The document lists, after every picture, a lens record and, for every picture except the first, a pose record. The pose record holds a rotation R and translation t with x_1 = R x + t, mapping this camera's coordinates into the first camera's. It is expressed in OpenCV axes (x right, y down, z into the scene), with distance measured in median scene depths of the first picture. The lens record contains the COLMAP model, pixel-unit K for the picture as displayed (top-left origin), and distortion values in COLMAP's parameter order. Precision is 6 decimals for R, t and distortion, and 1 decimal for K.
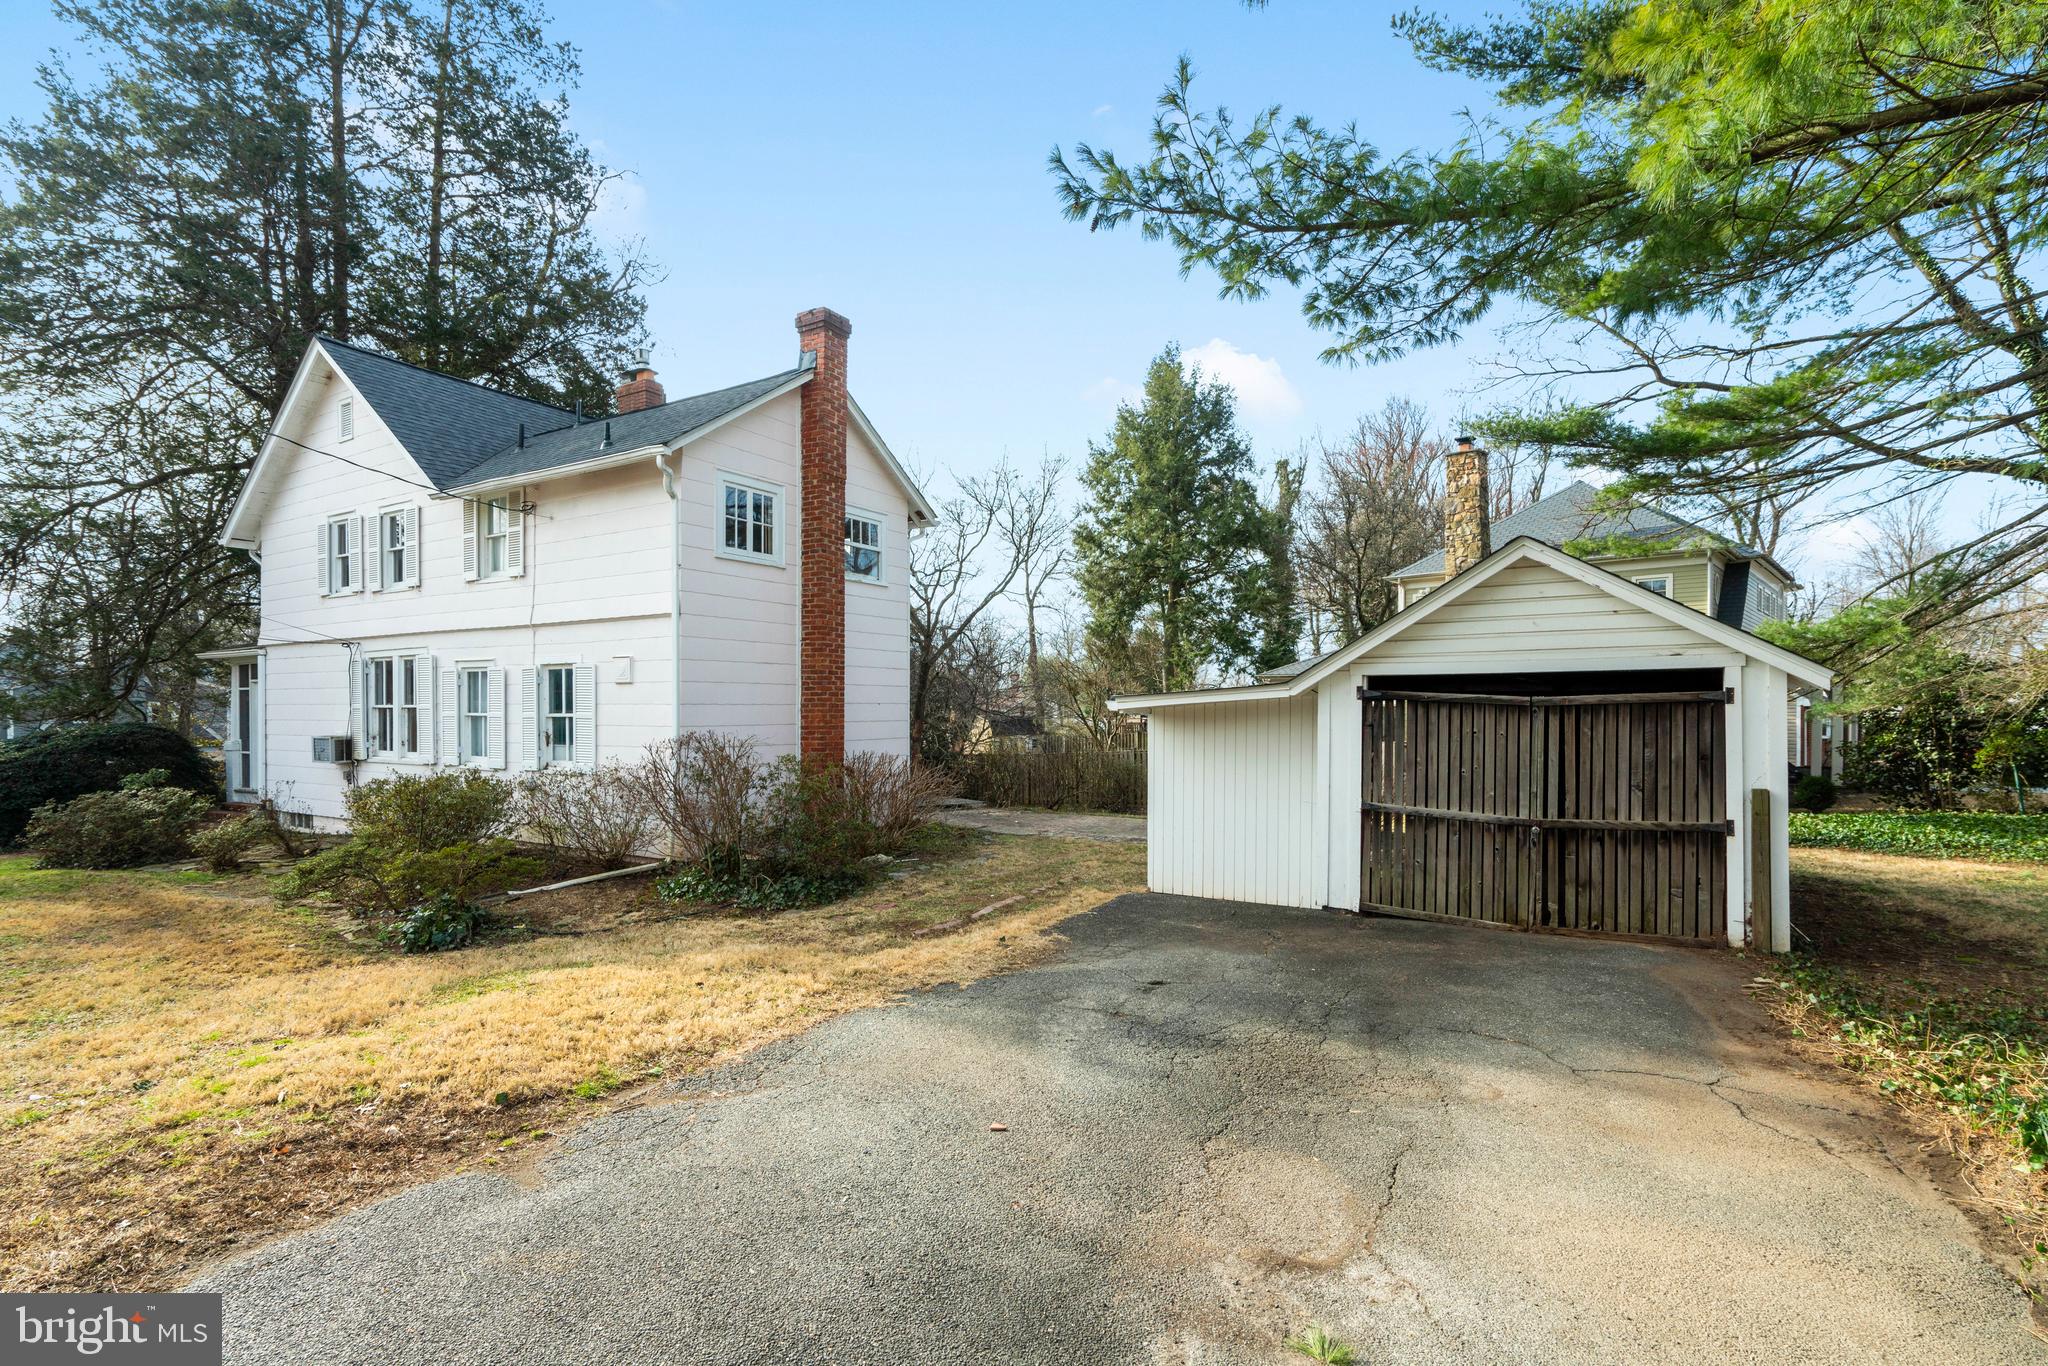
lens RADIAL K [[935.4, 0, 1023.7], [0, 935.4, 699.8], [0, 0, 1]] dist [-0.002442, 0.000843]
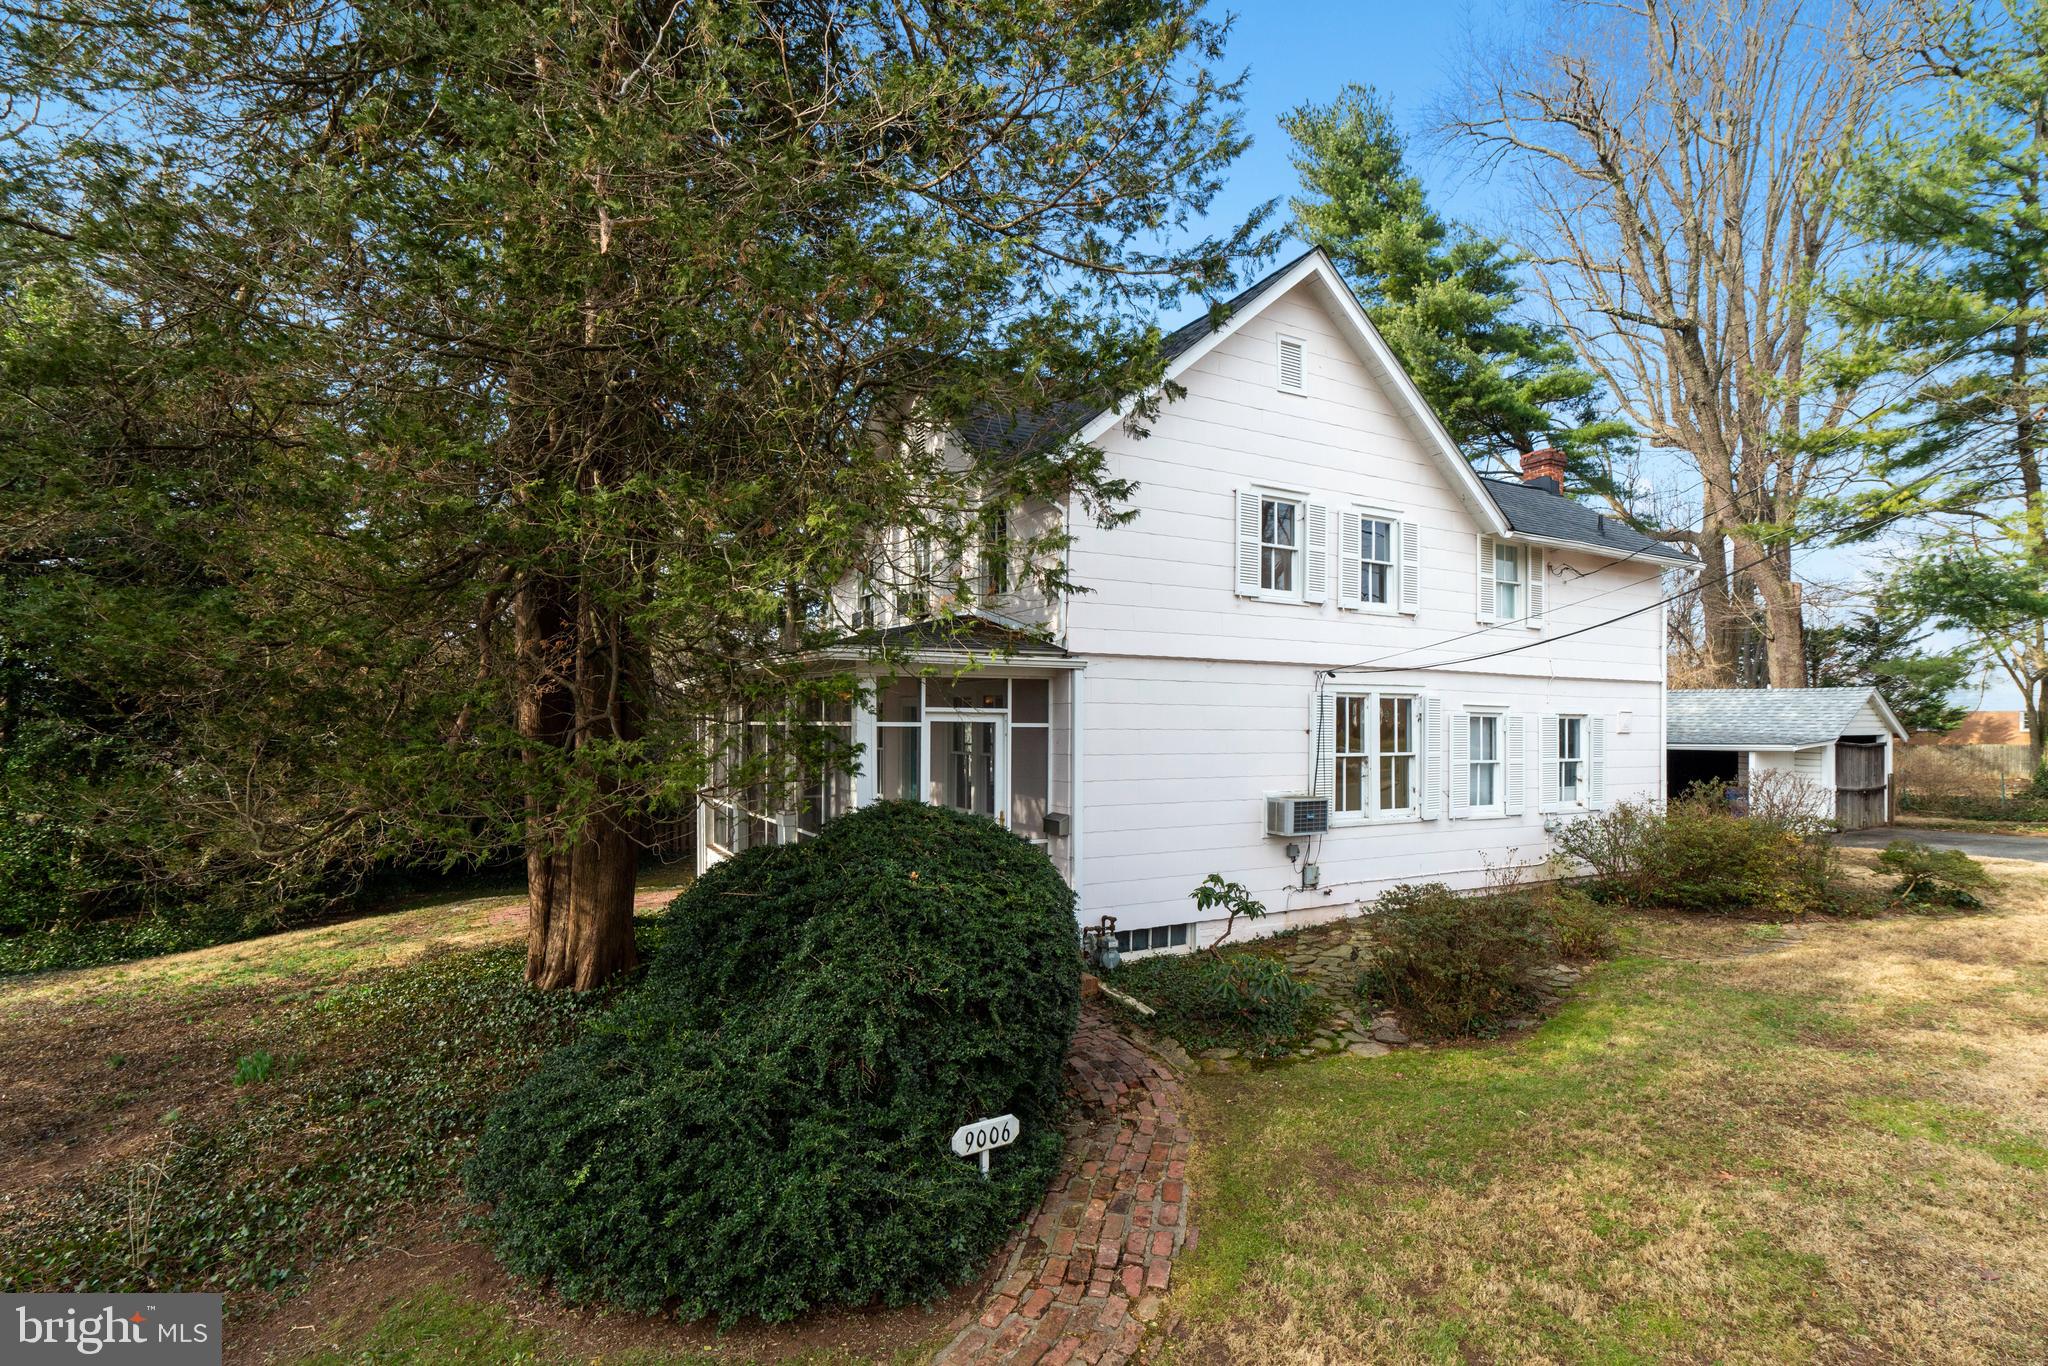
lens RADIAL K [[935.4, 0, 1023.4], [0, 935.4, 687.5], [0, 0, 1]] dist [-0.002442, 0.000843]
pose [[0.516192, 0.027750, 0.856023, -1.592462], [-0.027962, 0.999488, -0.015540, -0.030734], [-0.856016, -0.015914, 0.516704, 0.869704]]
